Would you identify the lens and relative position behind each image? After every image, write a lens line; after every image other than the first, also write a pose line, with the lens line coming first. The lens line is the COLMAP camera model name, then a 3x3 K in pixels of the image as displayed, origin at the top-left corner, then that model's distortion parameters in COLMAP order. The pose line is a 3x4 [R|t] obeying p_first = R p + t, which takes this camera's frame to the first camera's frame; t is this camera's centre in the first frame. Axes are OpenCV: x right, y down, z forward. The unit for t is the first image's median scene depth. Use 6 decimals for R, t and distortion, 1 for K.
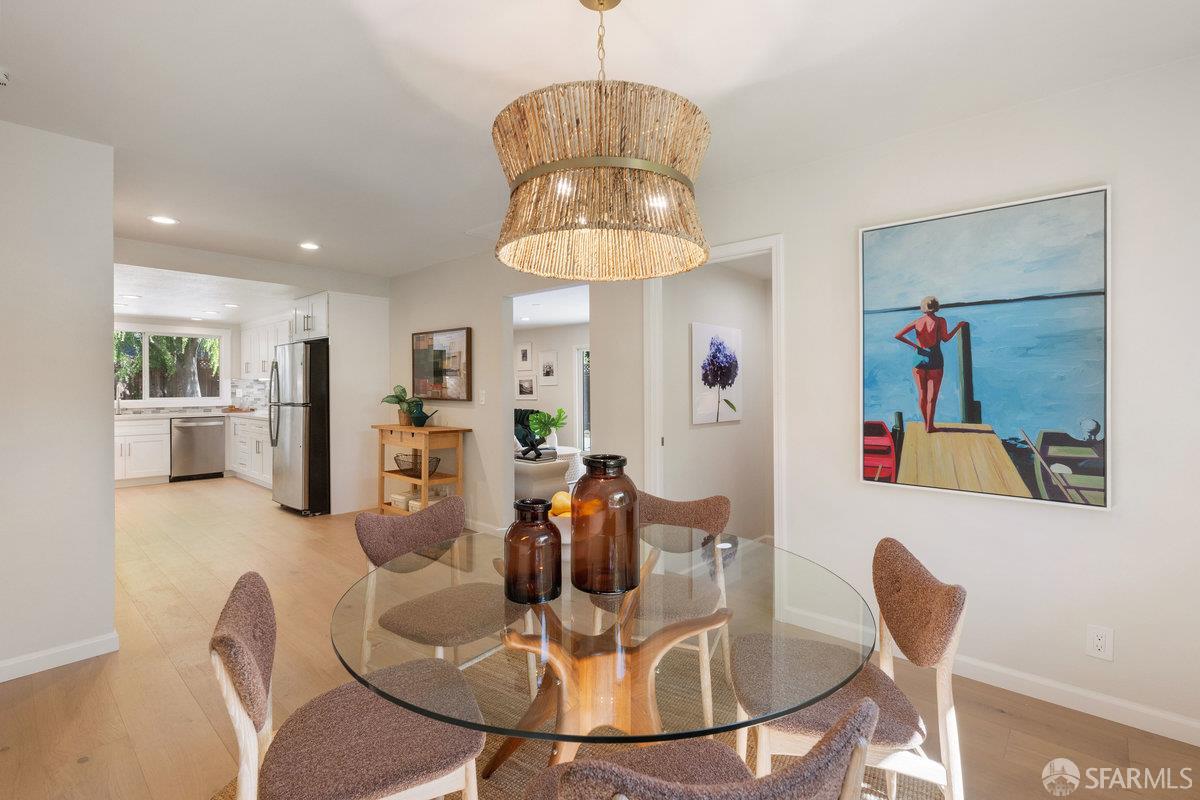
lens RADIAL K [[544.3, 0, 600.0], [0, 544.3, 400.0], [0, 0, 1]] dist [-0.003426, 0.000005]
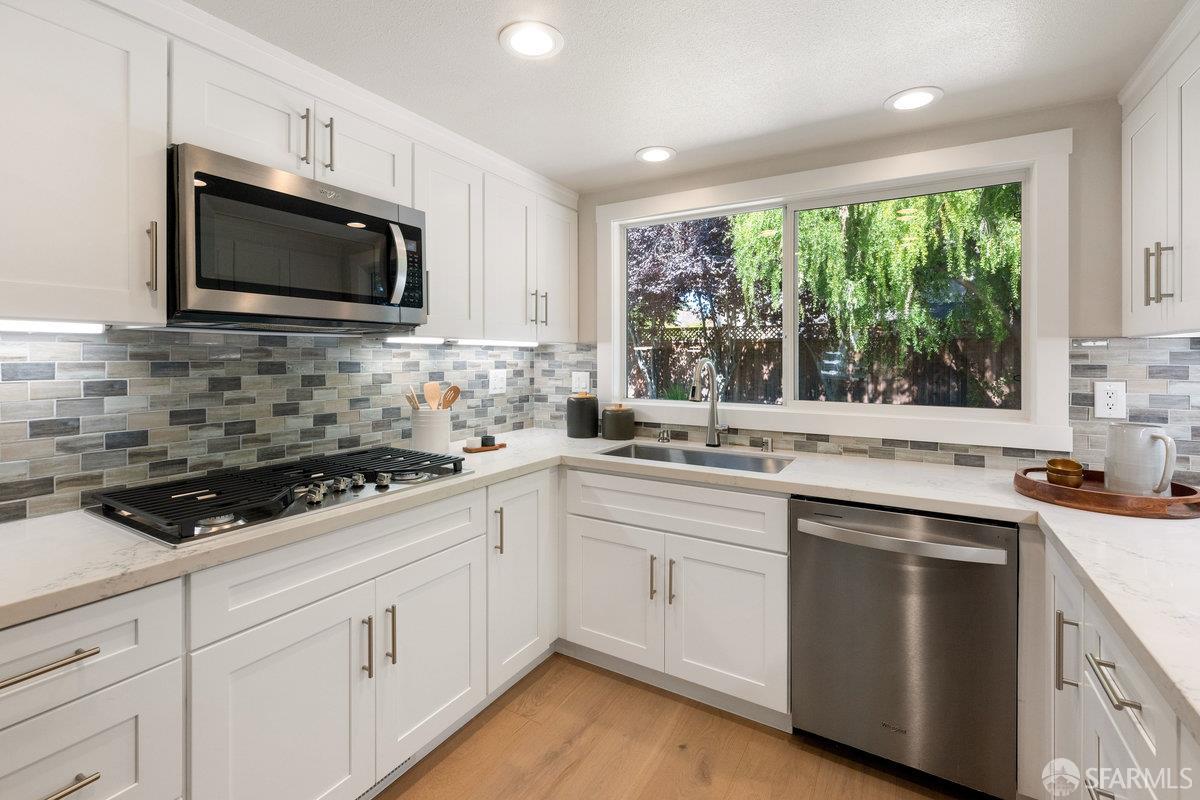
lens RADIAL K [[533.4, 0, 598.4], [0, 533.4, 354.8], [0, 0, 1]] dist [-0.002522, -0.000541]
pose [[0.193889, -0.004383, -0.981014, -0.529553], [-0.027206, 0.999581, -0.009843, -0.025462], [0.980646, 0.028598, 0.193689, 0.810285]]
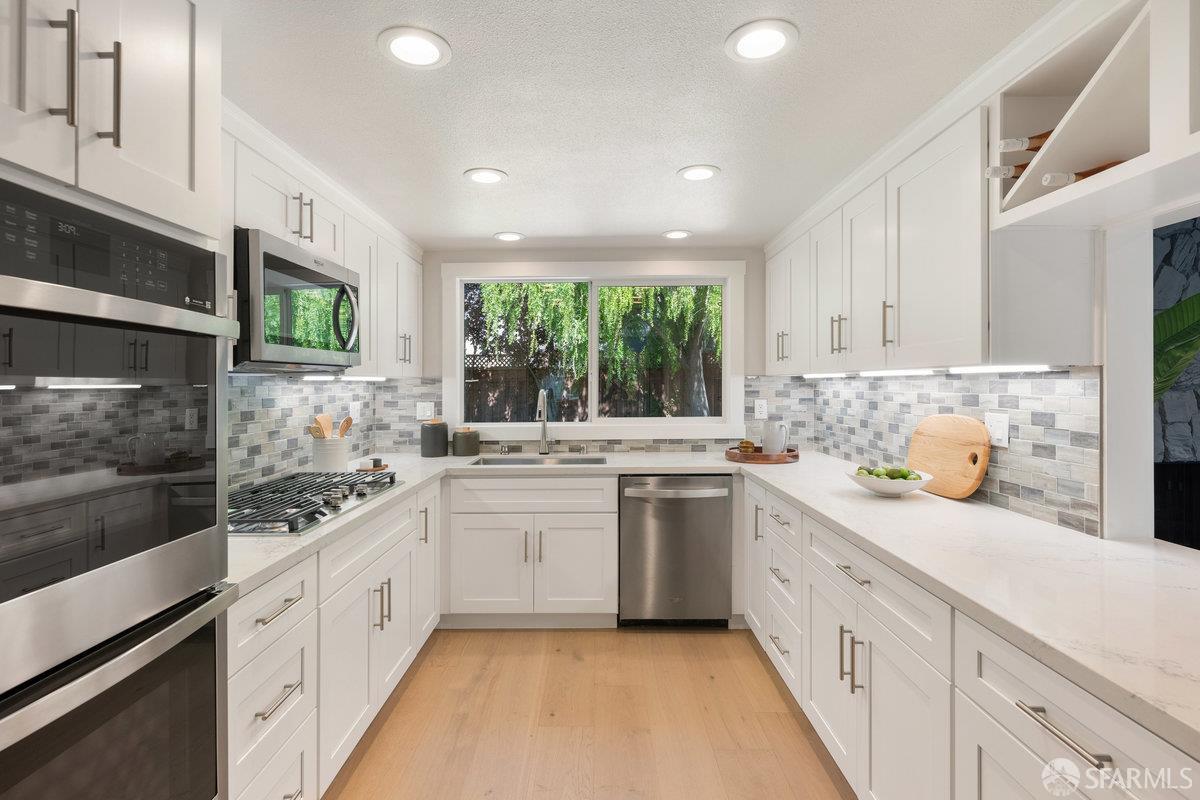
lens RADIAL K [[557.0, 0, 595.7], [0, 557.0, 379.9], [0, 0, 1]] dist [-0.013108, -0.000451]
pose [[0.664384, -0.009607, -0.747330, -0.461070], [-0.010778, 0.999690, -0.022434, -0.026456], [0.747314, 0.022960, 0.664075, 0.666277]]
